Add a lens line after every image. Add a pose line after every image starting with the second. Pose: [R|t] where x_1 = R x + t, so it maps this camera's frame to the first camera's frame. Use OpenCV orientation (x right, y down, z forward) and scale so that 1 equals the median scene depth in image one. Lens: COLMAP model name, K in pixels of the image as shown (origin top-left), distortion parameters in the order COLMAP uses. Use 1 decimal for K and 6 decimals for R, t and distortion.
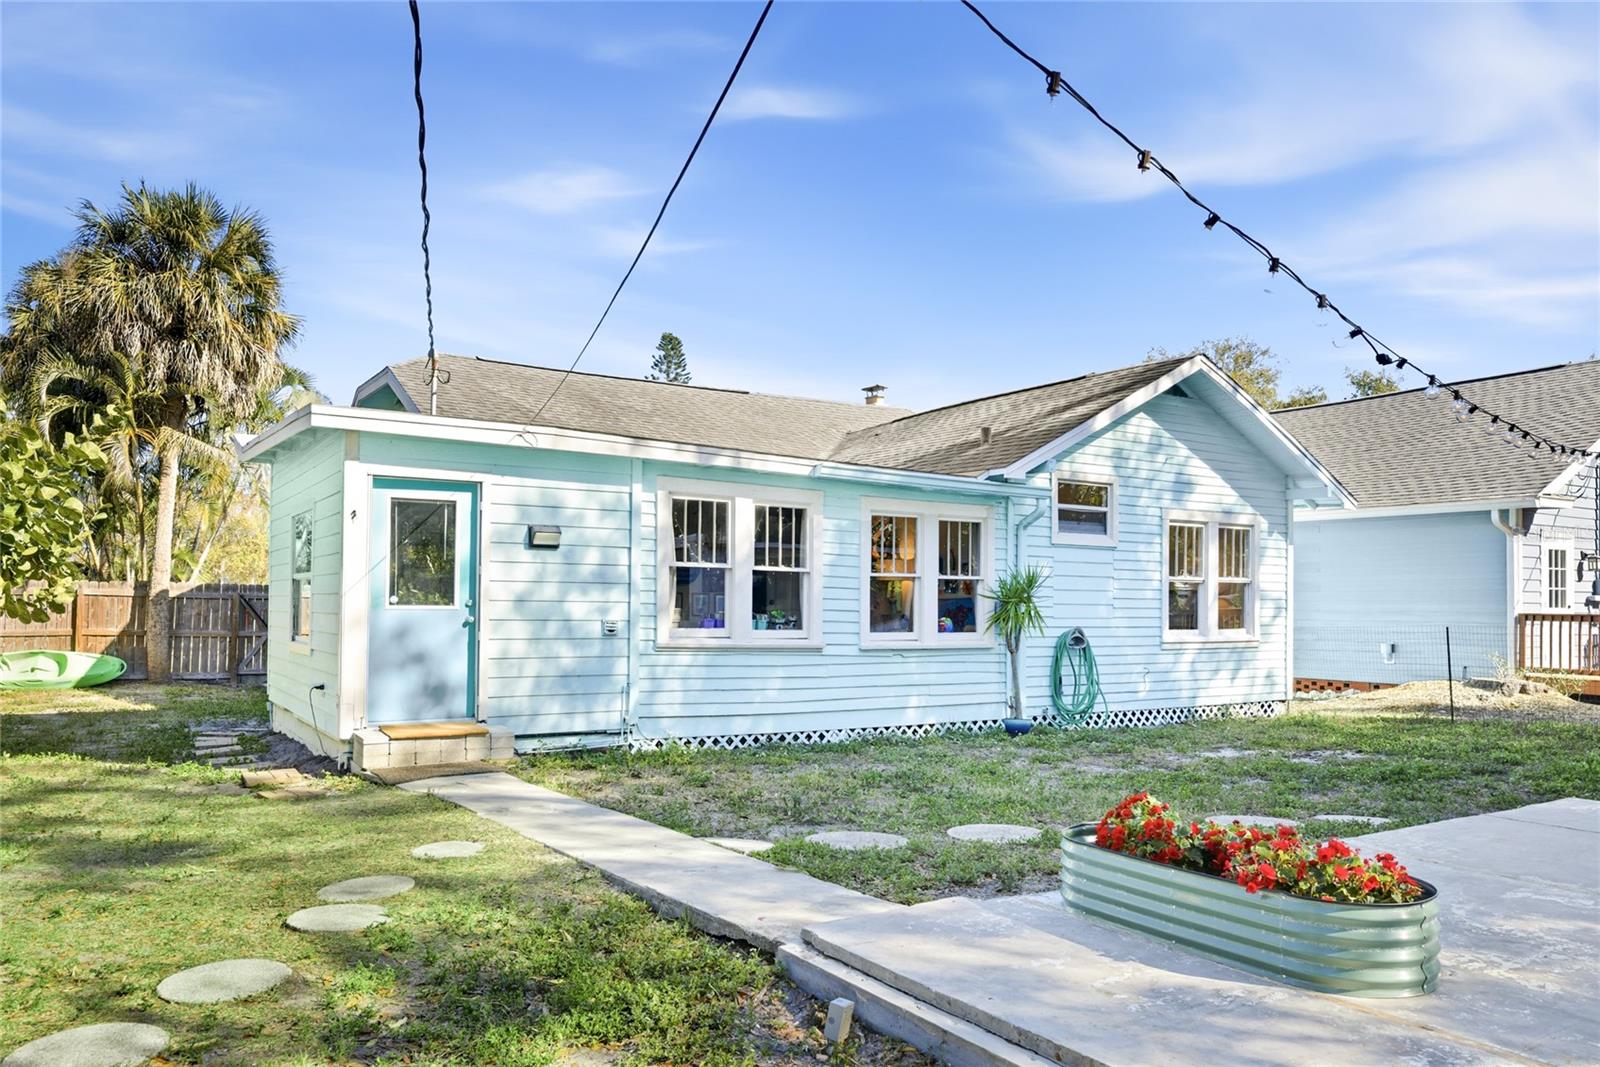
lens RADIAL K [[1132.8, 0, 804.8], [0, 1132.8, 598.9], [0, 0, 1]] dist [0.005915, 0.004896]
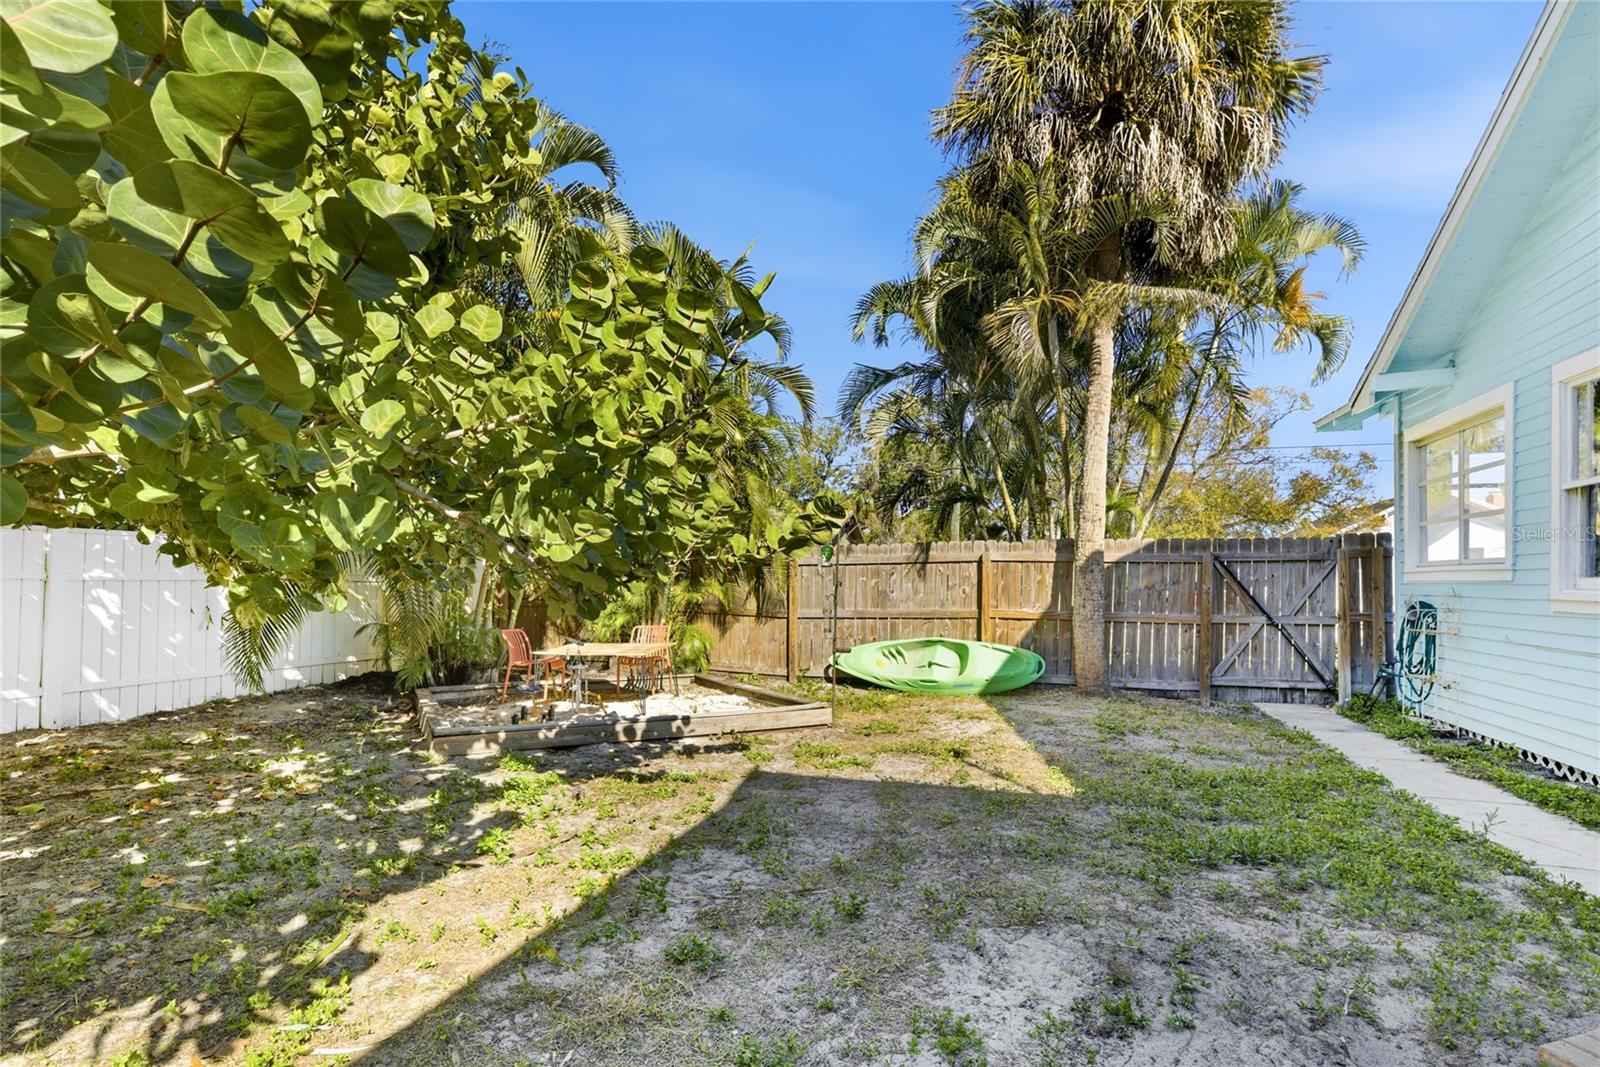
lens RADIAL K [[805.3, 0, 788.0], [0, 805.3, 581.4], [0, 0, 1]] dist [0.003013, 0.000064]
pose [[0.619818, -0.013866, -0.784623, -0.321355], [0.011732, 0.999896, -0.008403, 0.011916], [0.784658, -0.003996, 0.619916, 0.592105]]
